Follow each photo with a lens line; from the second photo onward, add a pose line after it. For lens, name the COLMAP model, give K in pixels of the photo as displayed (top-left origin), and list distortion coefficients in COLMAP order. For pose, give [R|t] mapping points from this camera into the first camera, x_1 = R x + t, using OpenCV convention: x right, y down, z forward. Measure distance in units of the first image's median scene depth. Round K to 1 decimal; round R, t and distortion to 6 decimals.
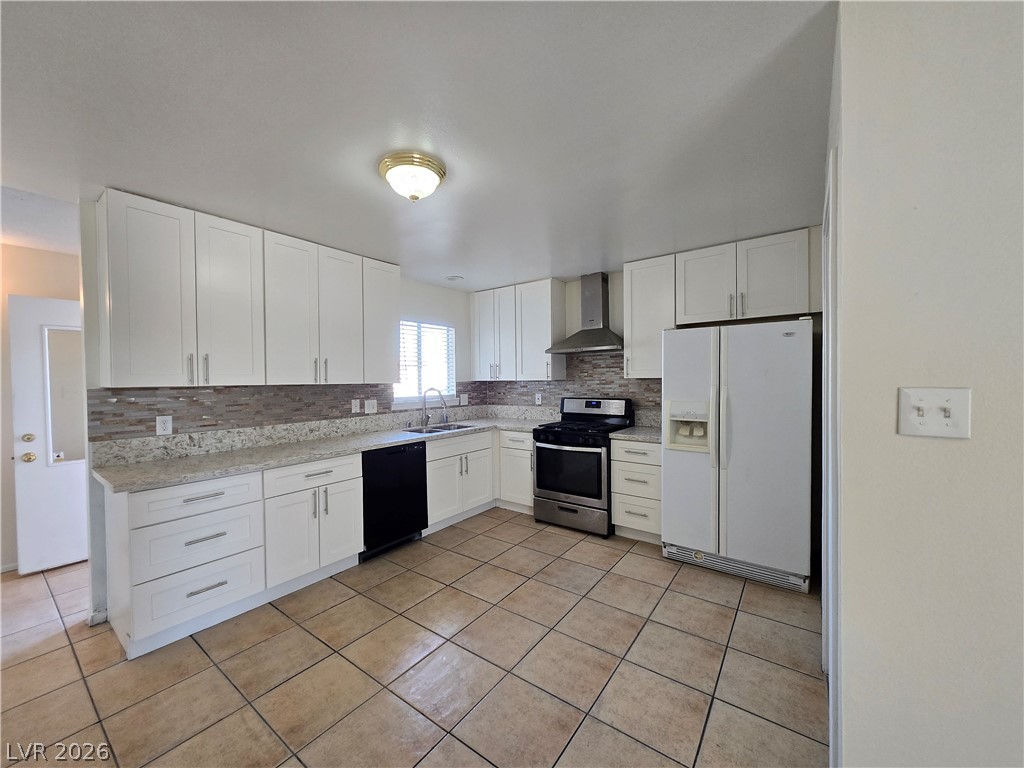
lens RADIAL K [[399.4, 0, 503.6], [0, 399.4, 386.8], [0, 0, 1]] dist [0.001788, 0.000058]
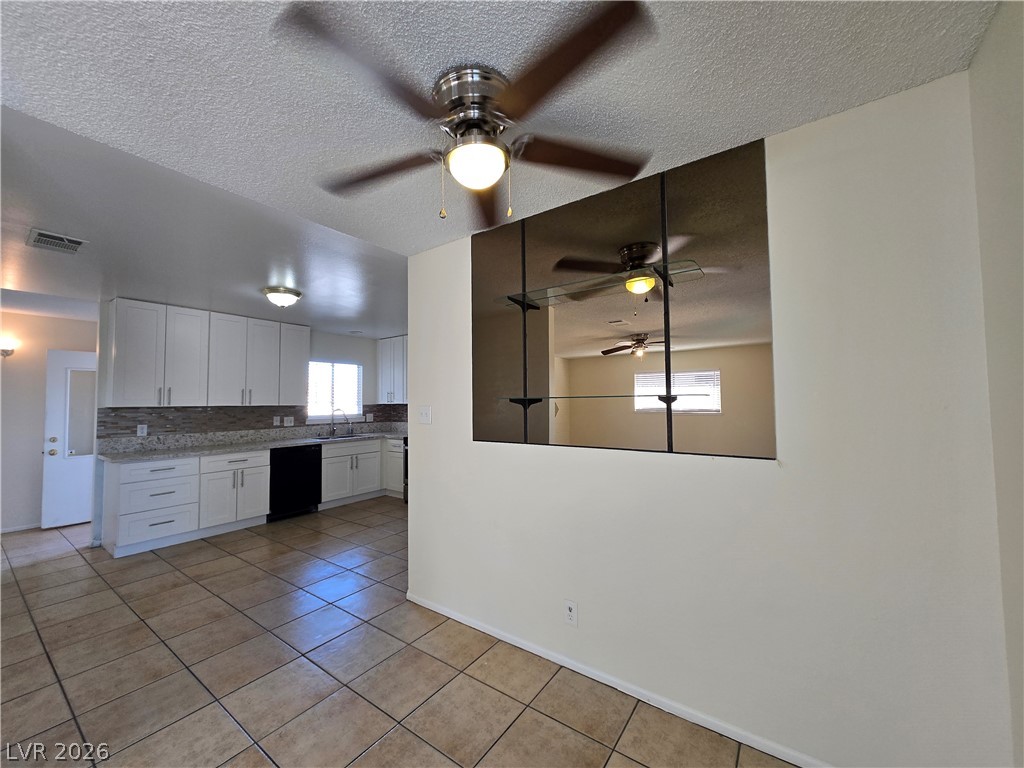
lens RADIAL K [[399.4, 0, 504.0], [0, 399.4, 387.3], [0, 0, 1]] dist [0.001788, 0.000058]
pose [[0.999760, 0.001833, 0.021839, 0.494383], [-0.000538, 0.998247, -0.059181, 0.012605], [-0.021910, 0.059155, 0.998008, -0.561398]]
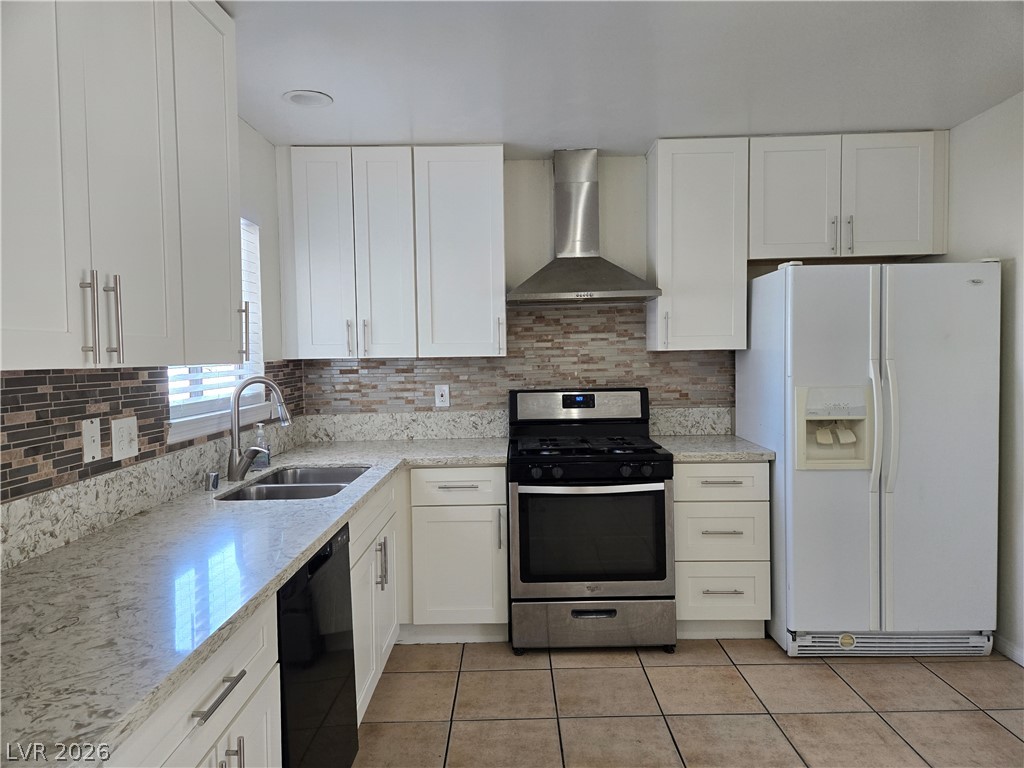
lens RADIAL K [[681.6, 0, 518.6], [0, 681.6, 382.2], [0, 0, 1]] dist [0.074356, -0.062562]
pose [[0.793298, -0.027822, 0.608197, -0.496408], [0.020657, 0.999610, 0.018783, 0.000094], [-0.608483, -0.002337, 0.793564, 0.429556]]
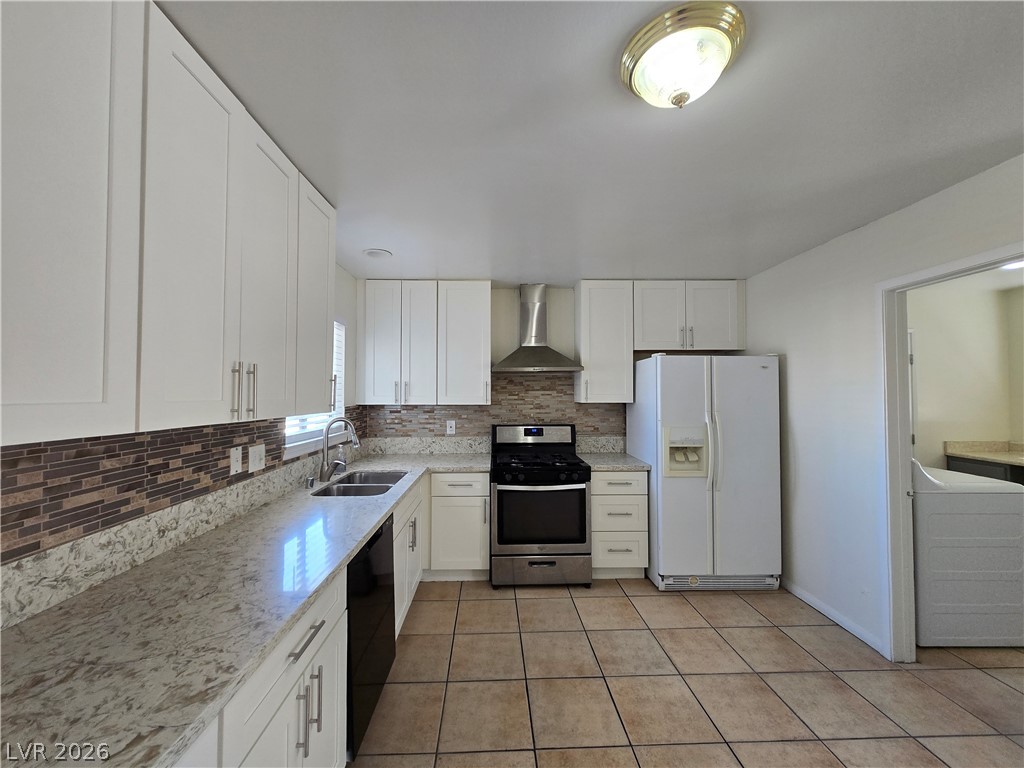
lens RADIAL K [[399.4, 0, 504.0], [0, 399.4, 386.9], [0, 0, 1]] dist [0.001788, 0.000058]
pose [[0.778283, 0.022176, 0.627522, -0.486389], [0.005504, 0.999097, -0.042134, -0.023617], [-0.627889, 0.036246, 0.777458, 0.458691]]
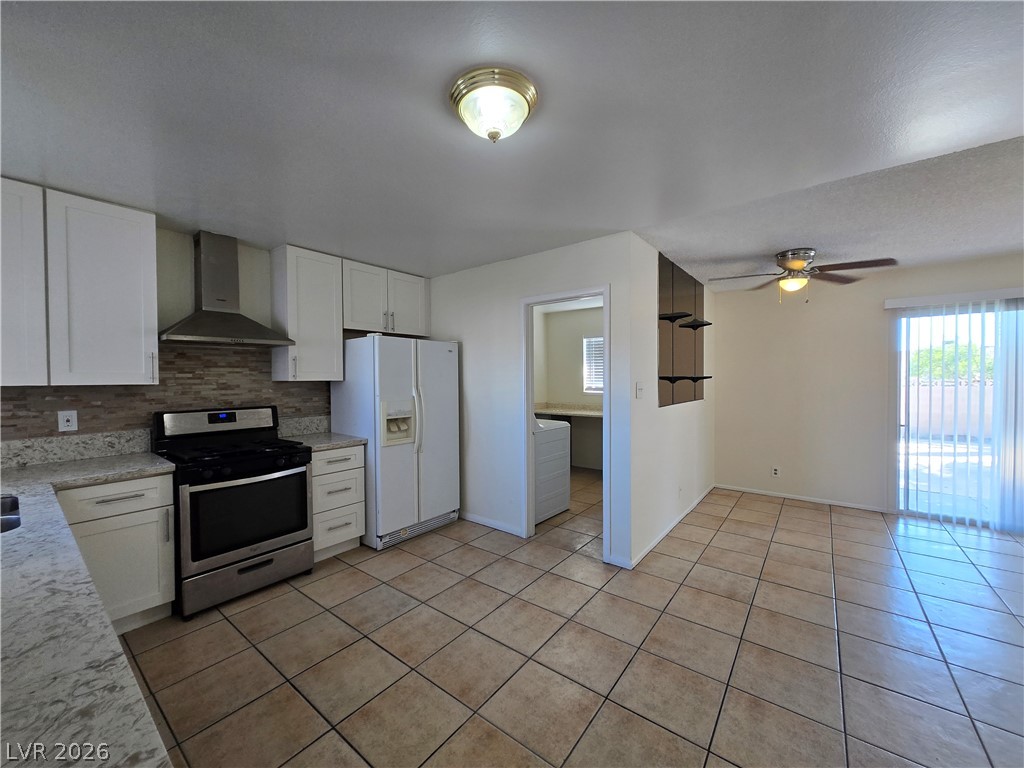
lens RADIAL K [[399.4, 0, 505.4], [0, 399.4, 386.6], [0, 0, 1]] dist [0.001788, 0.000058]
pose [[0.020845, -0.009234, 0.999740, -0.617376], [0.027830, 0.999575, 0.008652, -0.004910], [-0.999395, 0.027642, 0.021093, 0.614214]]
